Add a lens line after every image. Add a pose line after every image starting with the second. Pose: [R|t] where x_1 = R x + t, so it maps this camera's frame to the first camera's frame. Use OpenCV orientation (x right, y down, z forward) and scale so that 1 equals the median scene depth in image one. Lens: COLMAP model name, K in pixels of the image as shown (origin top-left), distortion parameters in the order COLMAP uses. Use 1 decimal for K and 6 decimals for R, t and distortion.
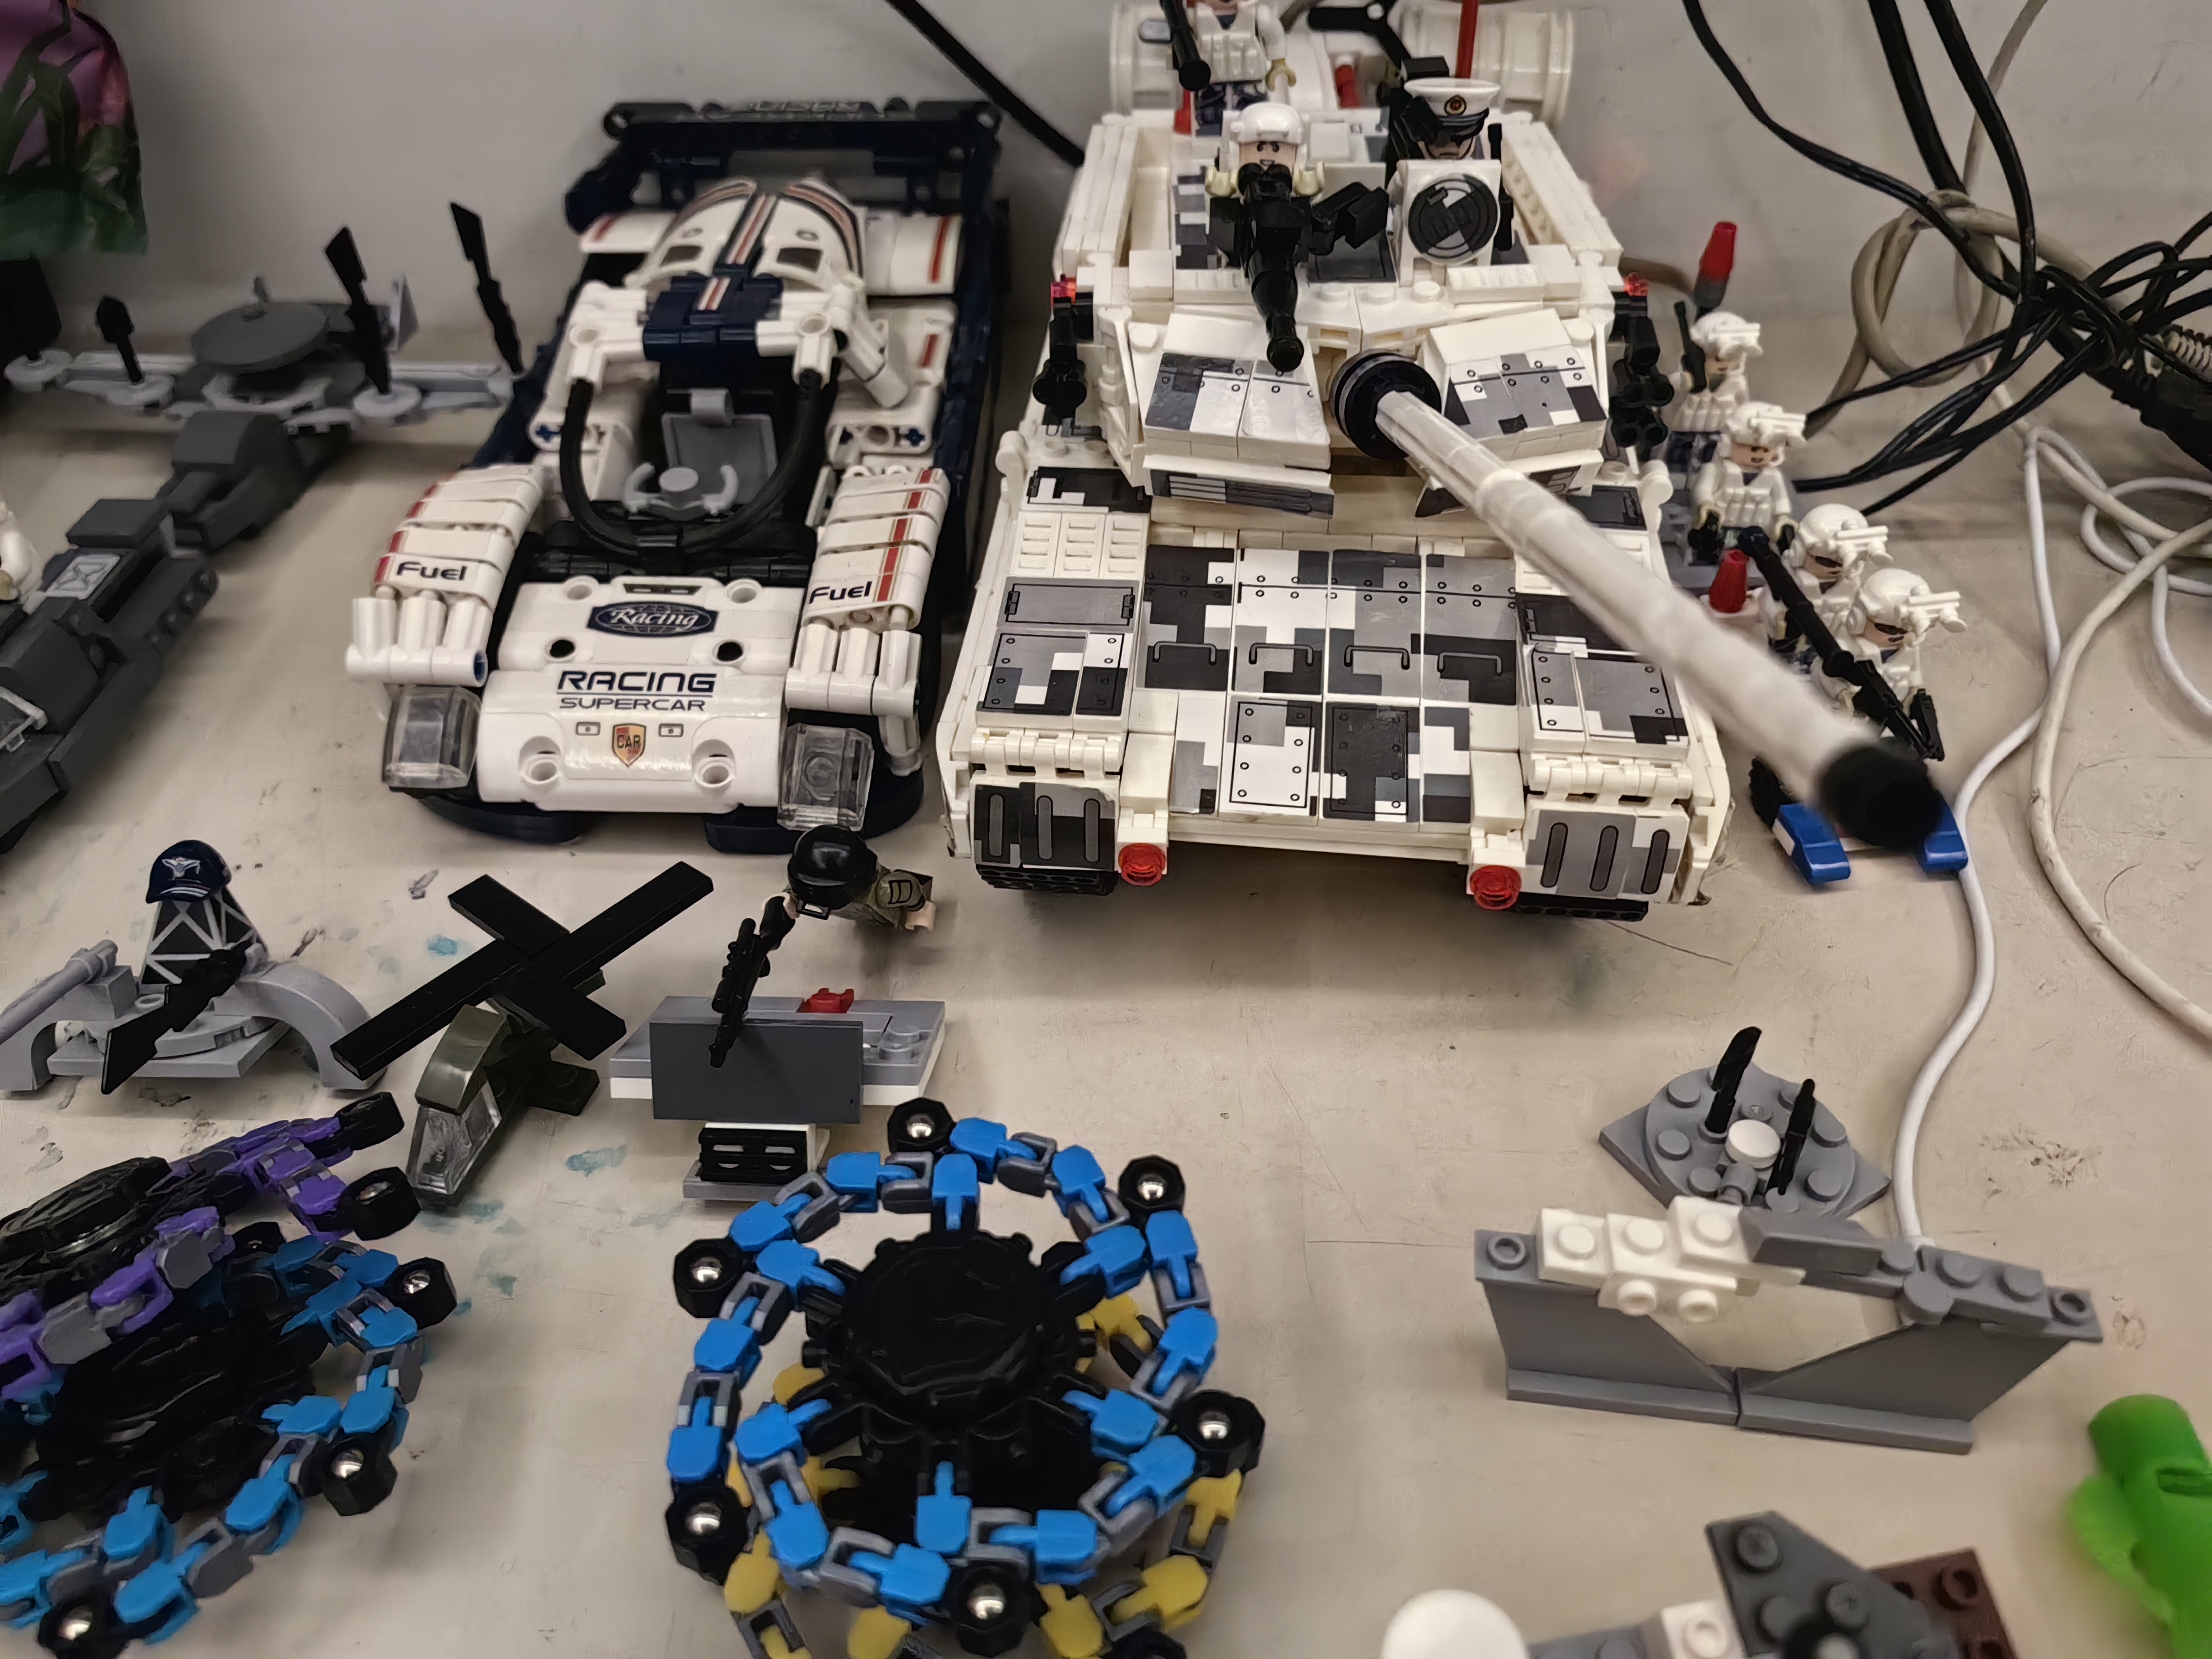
lens RADIAL K [[1730.8, 0, 1114.2], [0, 1730.8, 912.0], [0, 0, 1]] dist [0.158307, -0.409251]
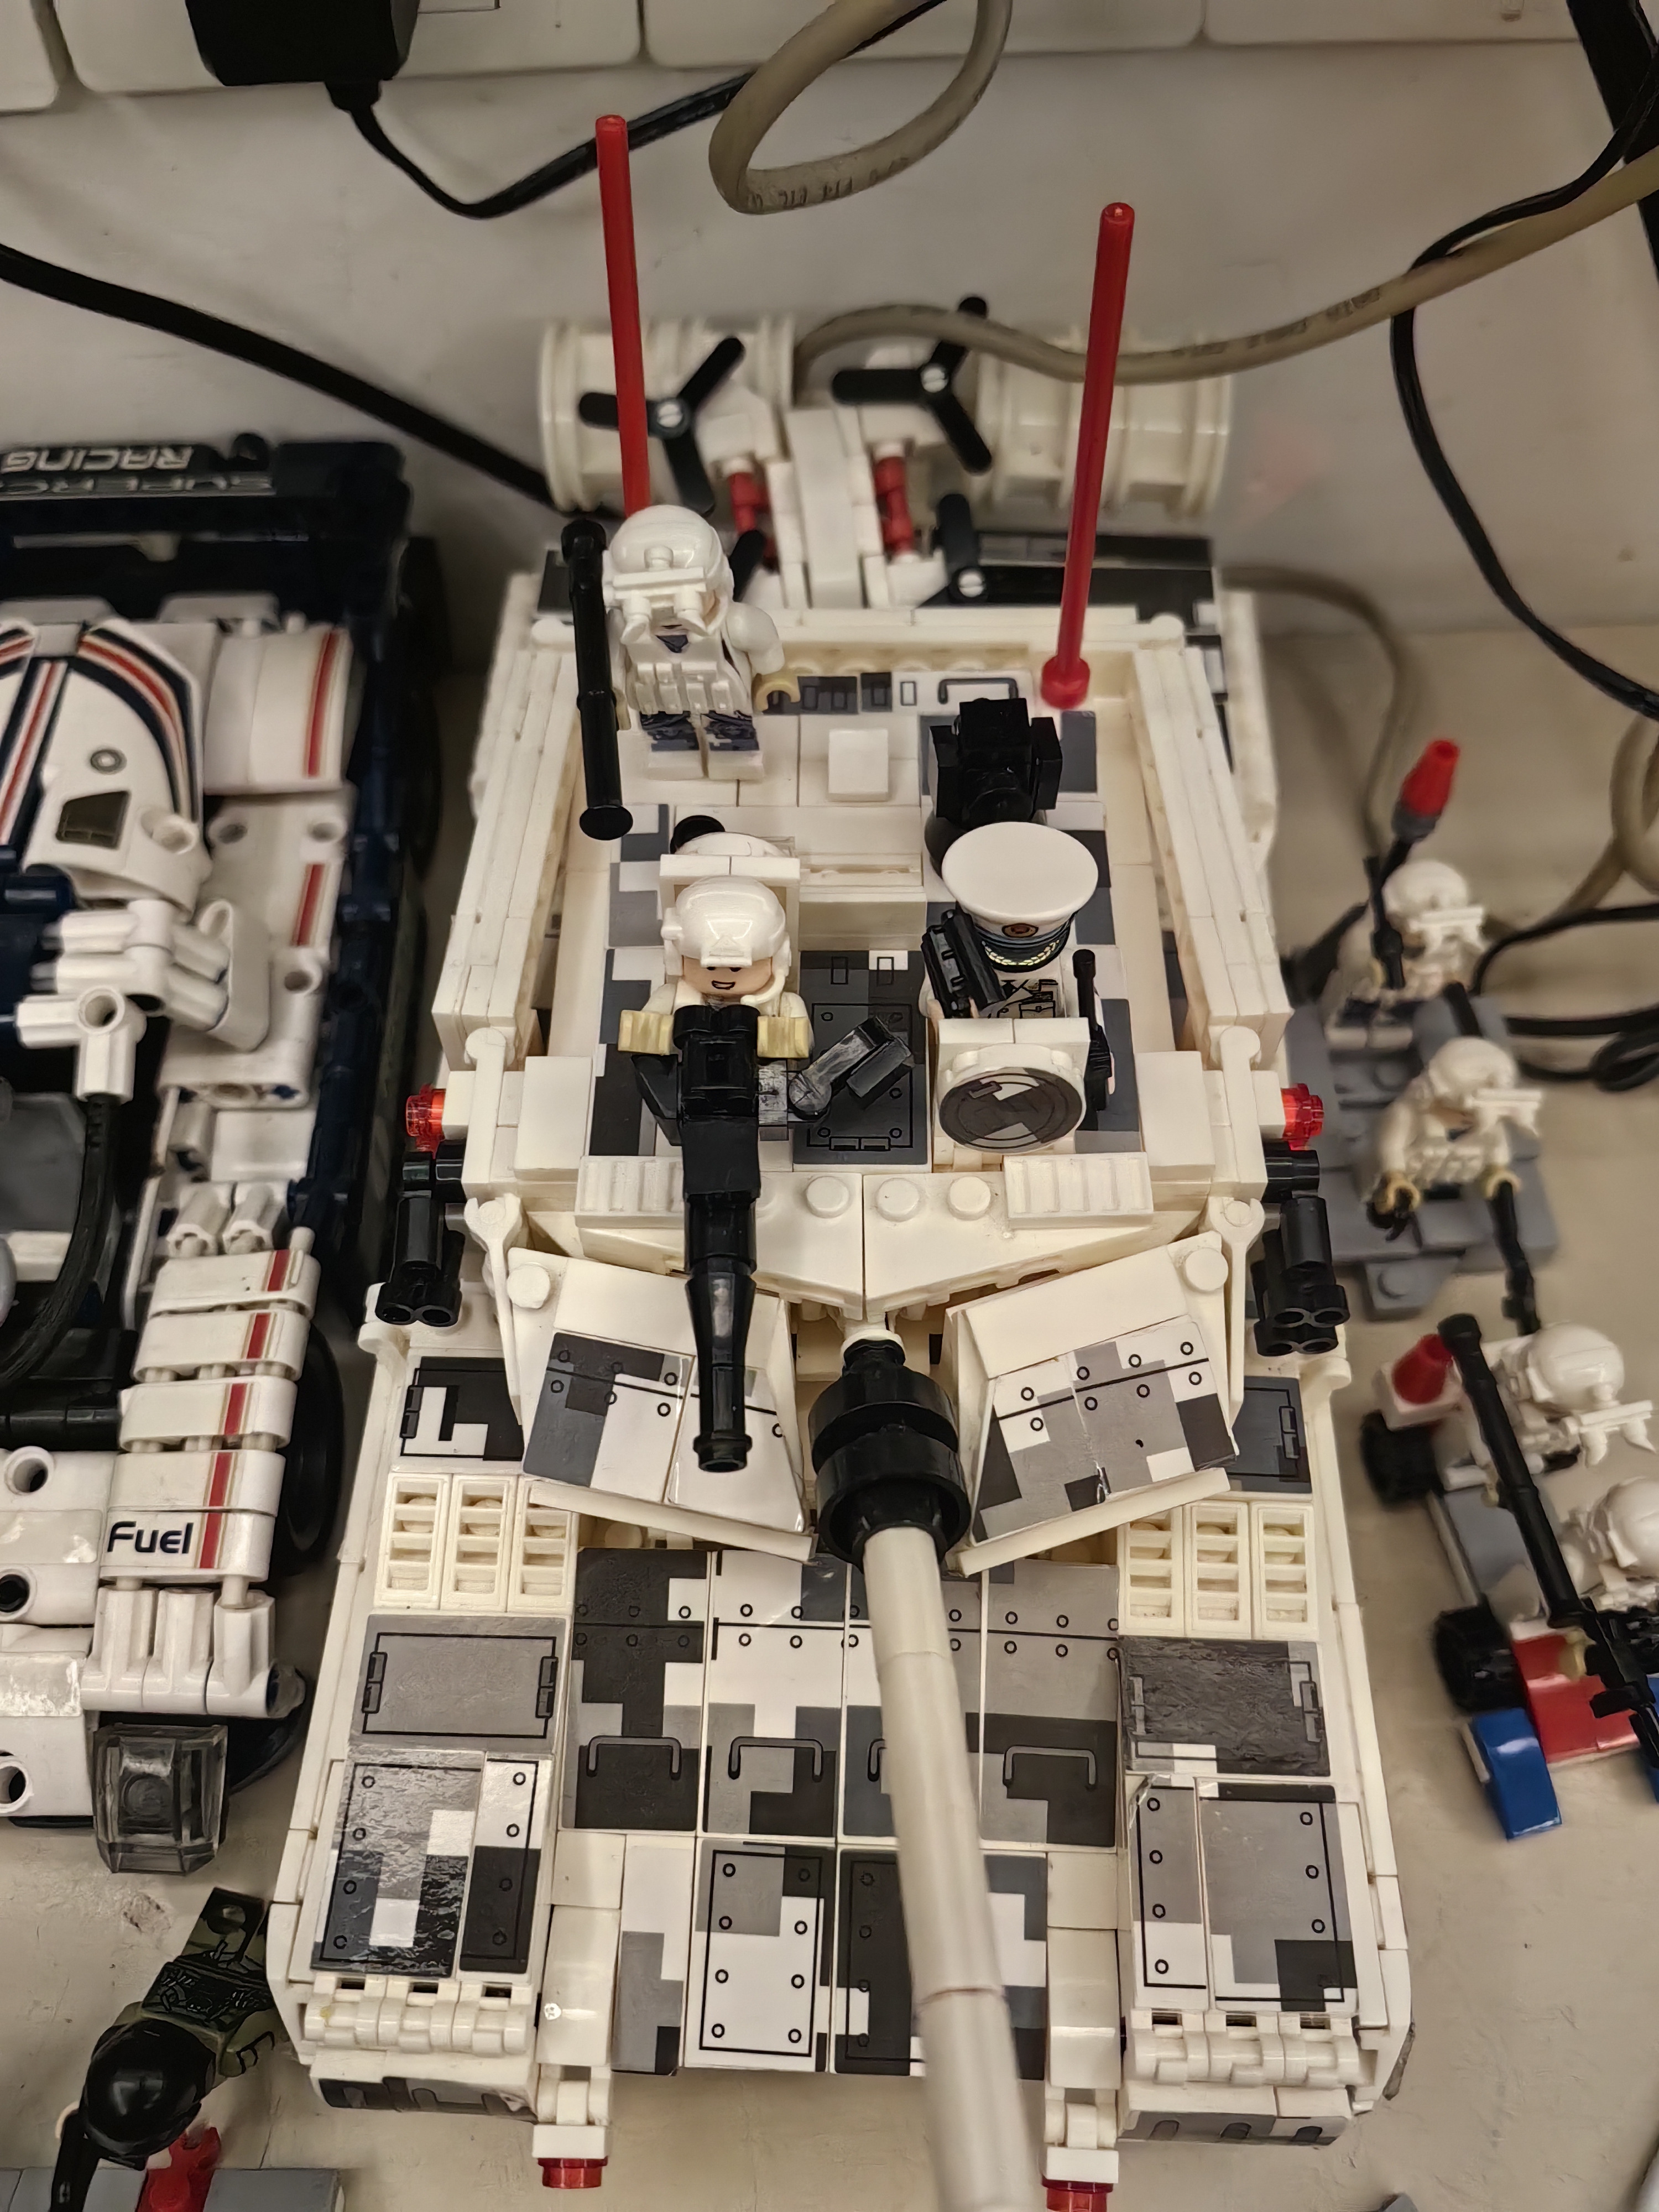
lens RADIAL K [[1759.3, 0, 829.5], [0, 1759.3, 1106.0], [0, 0, 1]] dist [-0.009956, -0.006815]
pose [[0.998688, -0.043750, 0.026625, 0.100139], [0.035507, 0.966116, 0.255653, -0.517665], [-0.036908, -0.254372, 0.966402, 0.367197]]
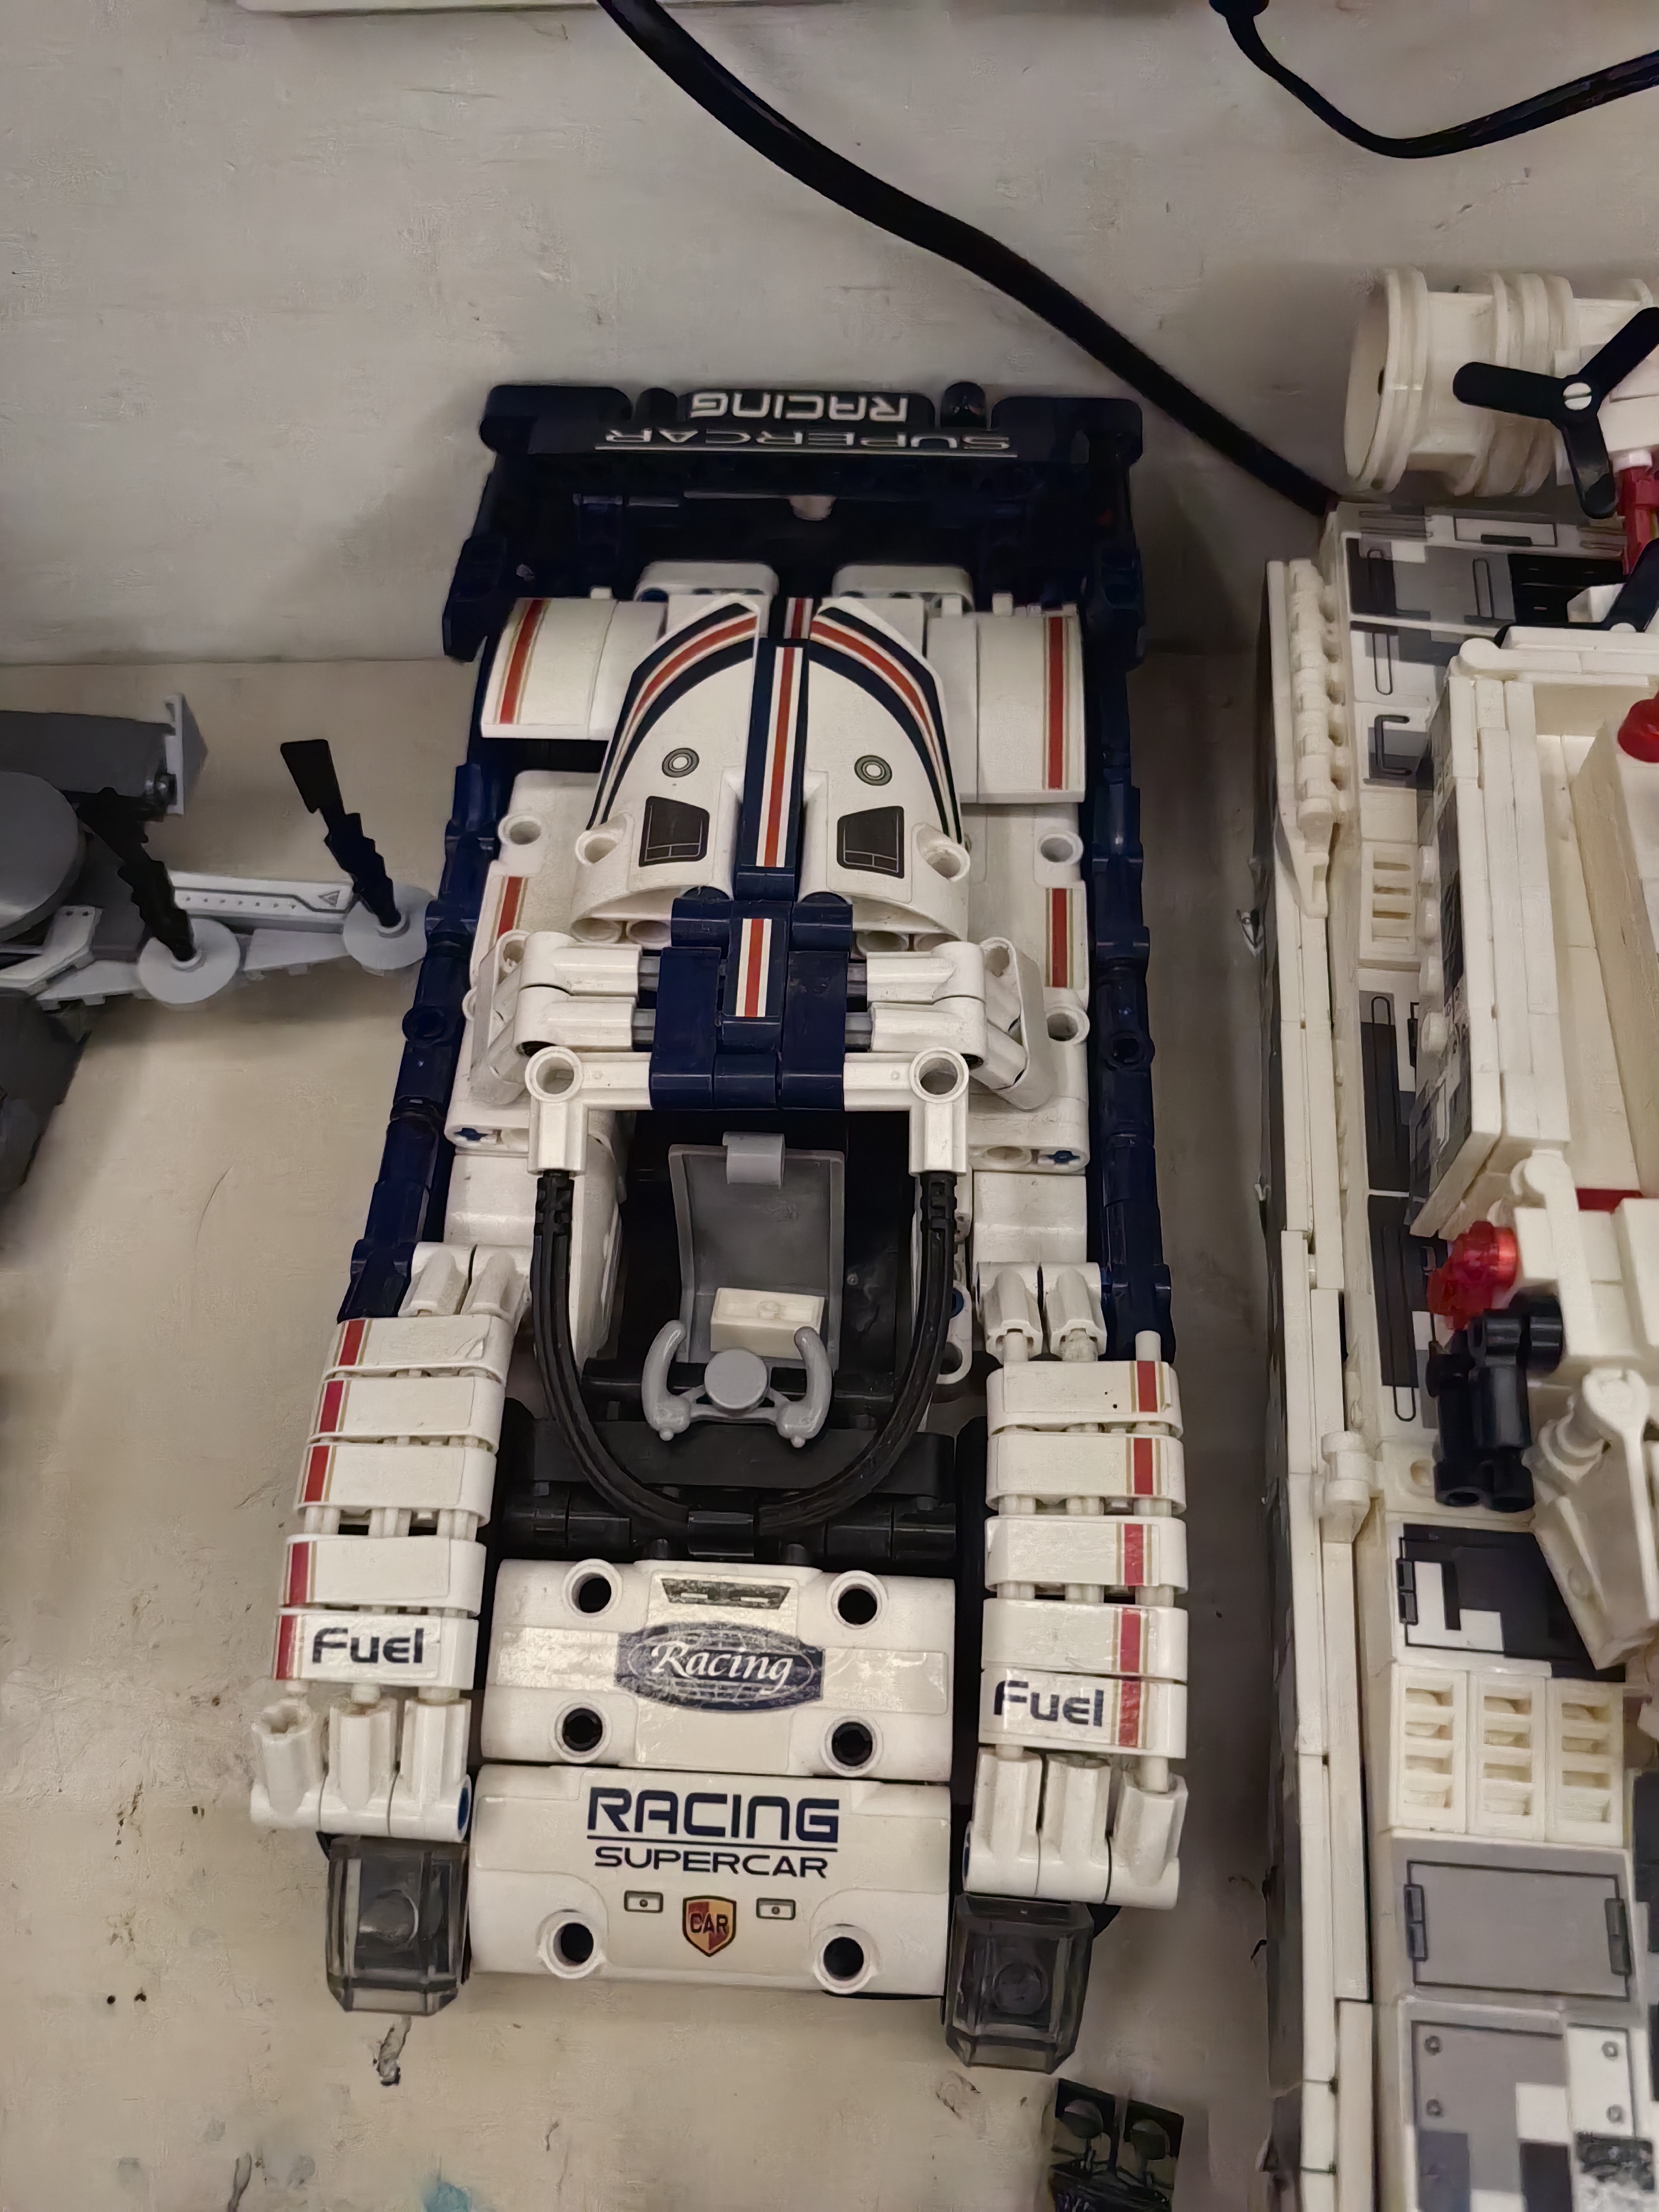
lens RADIAL K [[1721.6, 0, 829.5], [0, 1721.6, 1106.0], [0, 0, 1]] dist [0.007782, -0.032868]
pose [[0.999984, 0.001919, 0.005303, -0.237754], [-0.003482, 0.949778, 0.312906, -0.566952], [-0.004436, -0.312920, 0.949769, 0.504231]]
